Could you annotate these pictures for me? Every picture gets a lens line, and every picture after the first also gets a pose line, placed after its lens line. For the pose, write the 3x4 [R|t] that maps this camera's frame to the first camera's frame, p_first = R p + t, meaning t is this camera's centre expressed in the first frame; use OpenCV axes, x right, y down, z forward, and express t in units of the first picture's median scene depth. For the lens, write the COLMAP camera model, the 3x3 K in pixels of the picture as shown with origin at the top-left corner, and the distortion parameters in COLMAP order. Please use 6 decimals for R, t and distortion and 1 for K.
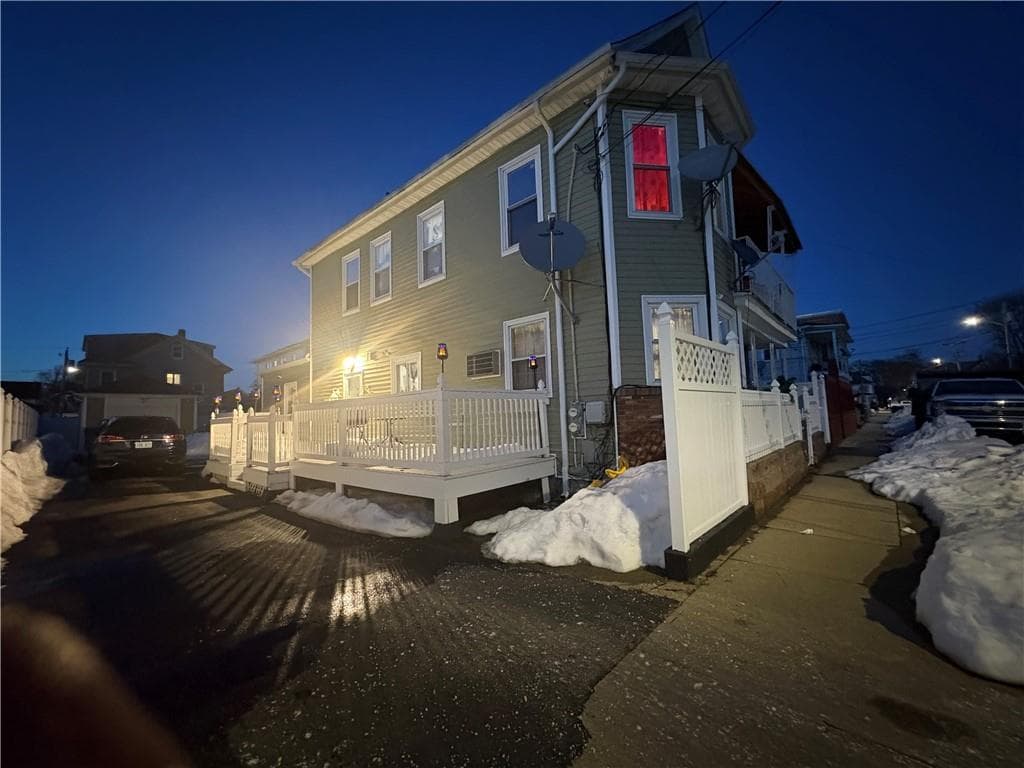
lens RADIAL K [[405.4, 0, 511.9], [0, 405.4, 384.7], [0, 0, 1]] dist [0.000902, 0.000440]
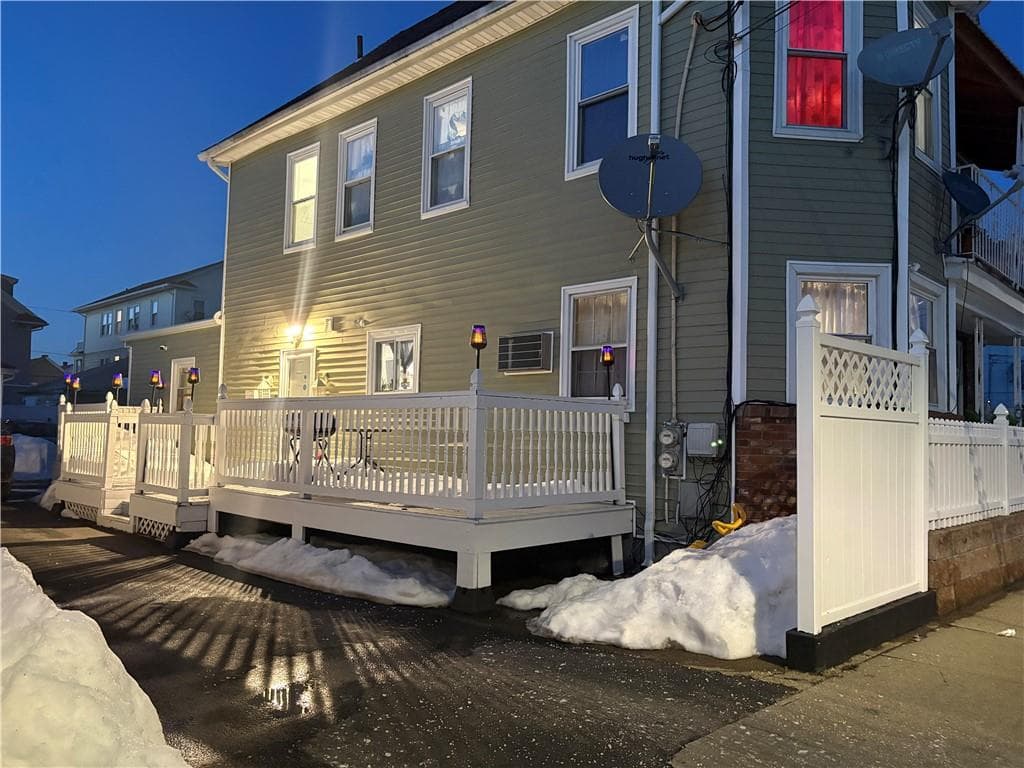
lens RADIAL K [[773.1, 0, 507.4], [0, 773.1, 386.9], [0, 0, 1]] dist [0.032817, -0.015922]
pose [[0.997457, 0.055213, -0.045078, -0.049610], [-0.054512, 0.998375, 0.016617, -0.017966], [0.045922, -0.014117, 0.998845, -0.231407]]
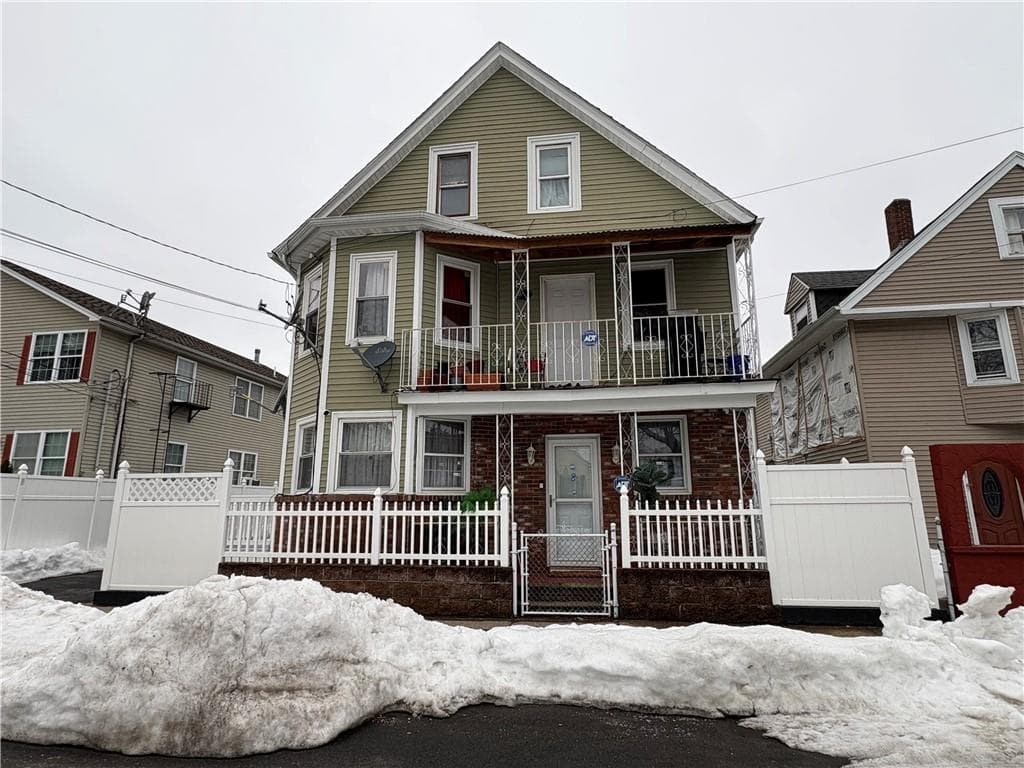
lens RADIAL K [[552.0, 0, 516.2], [0, 552.0, 383.9], [0, 0, 1]] dist [0.002173, -0.000947]
pose [[0.555439, -0.143747, -0.819038, 2.011950], [0.048601, 0.988874, -0.140595, -0.057156], [0.830136, 0.038286, 0.556245, 0.588952]]
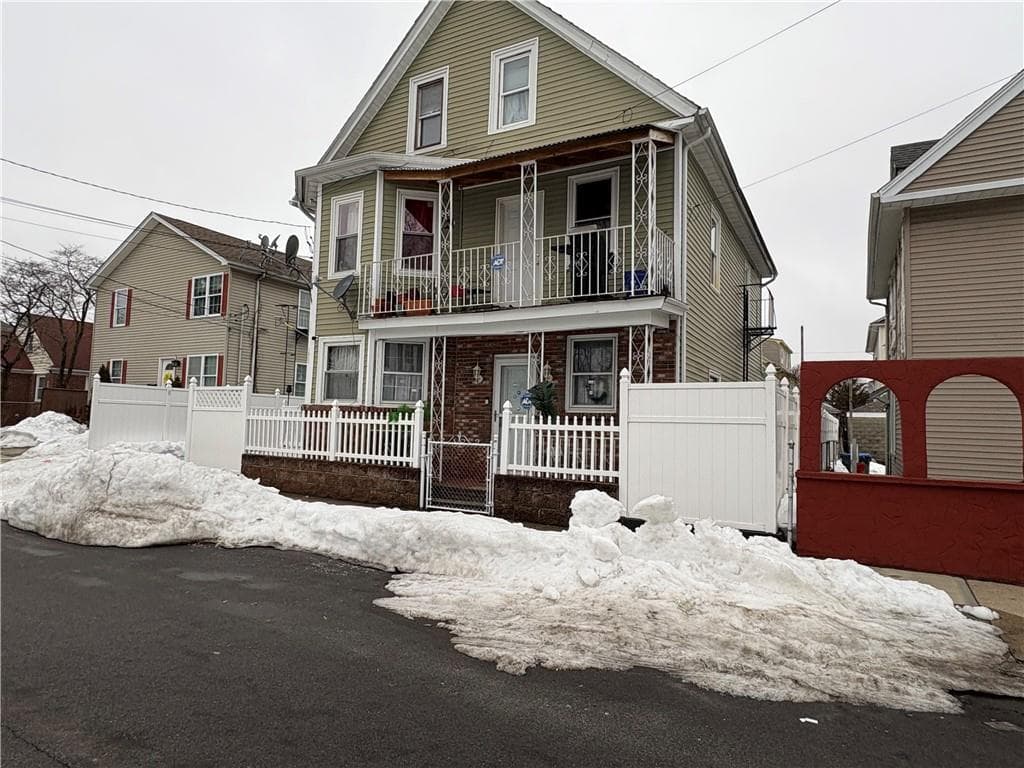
lens RADIAL K [[603.7, 0, 513.2], [0, 603.7, 385.8], [0, 0, 1]] dist [0.000611, -0.000936]
pose [[0.213616, -0.021598, -0.976679, 2.536866], [0.036081, 0.999248, -0.014206, -0.009411], [0.976251, -0.032205, 0.214234, 1.197472]]
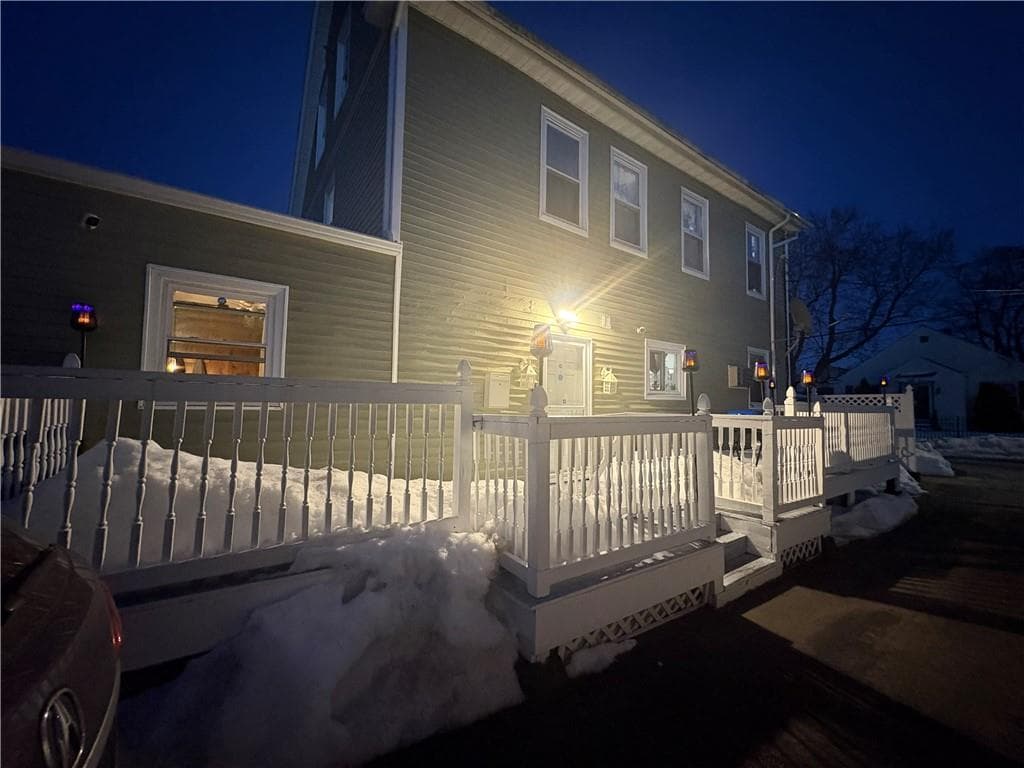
lens RADIAL K [[405.4, 0, 513.1], [0, 405.4, 381.5], [0, 0, 1]] dist [0.000902, 0.000440]
pose [[0.237913, 0.098078, 0.966322, -1.628010], [-0.098618, 0.992186, -0.076423, 0.140688], [-0.966267, -0.077114, 0.245726, 1.610106]]
